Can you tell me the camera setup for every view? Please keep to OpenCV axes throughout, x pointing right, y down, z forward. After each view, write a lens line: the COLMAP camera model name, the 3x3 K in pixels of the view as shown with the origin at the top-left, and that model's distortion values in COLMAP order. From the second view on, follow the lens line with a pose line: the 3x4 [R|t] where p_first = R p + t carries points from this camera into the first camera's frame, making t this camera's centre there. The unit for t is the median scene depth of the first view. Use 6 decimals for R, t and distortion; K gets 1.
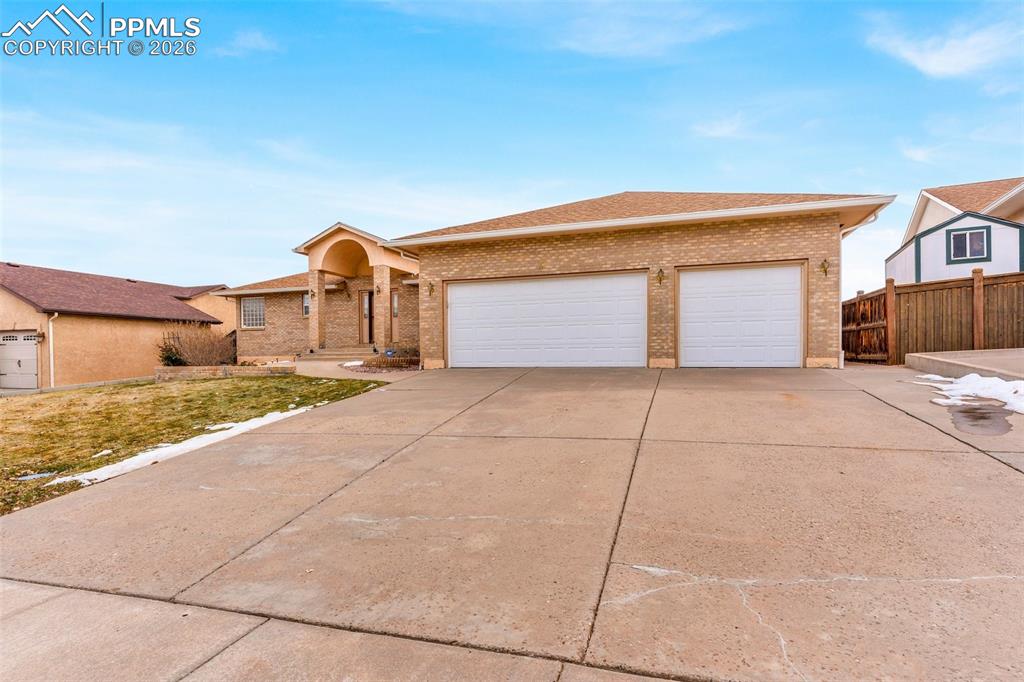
lens RADIAL K [[525.0, 0, 512.1], [0, 525.0, 361.5], [0, 0, 1]] dist [0.002457, 0.000262]
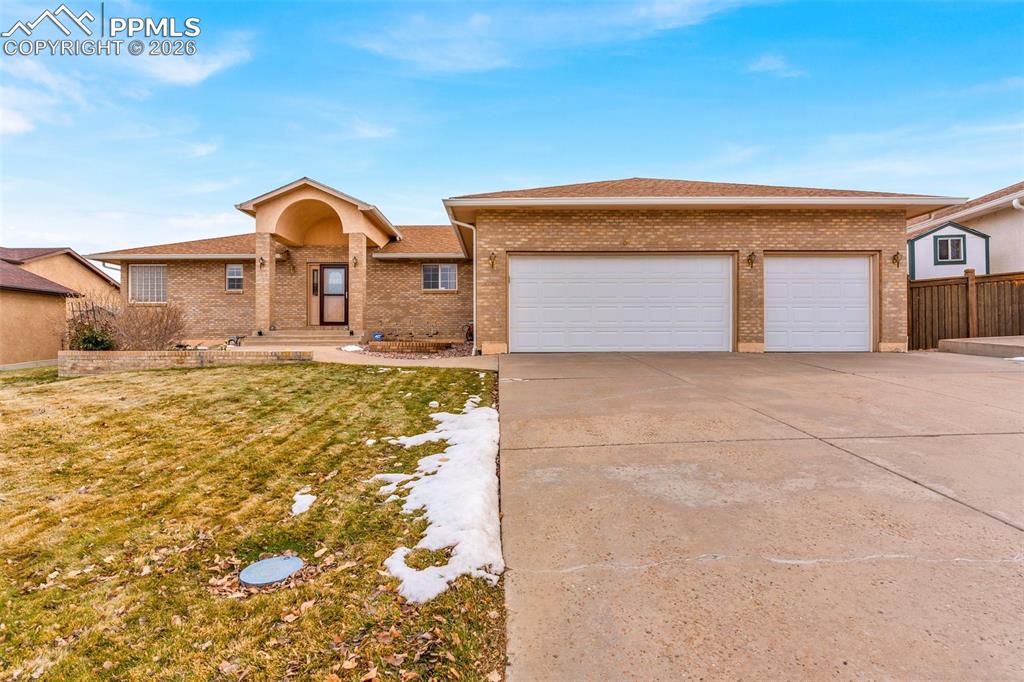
lens RADIAL K [[497.5, 0, 504.9], [0, 497.5, 340.0], [0, 0, 1]] dist [-0.000528, -0.000210]
pose [[0.946955, 0.009331, 0.321232, -0.393654], [-0.002301, 0.999750, -0.022258, 0.009254], [-0.321359, 0.020338, 0.946739, 0.231120]]
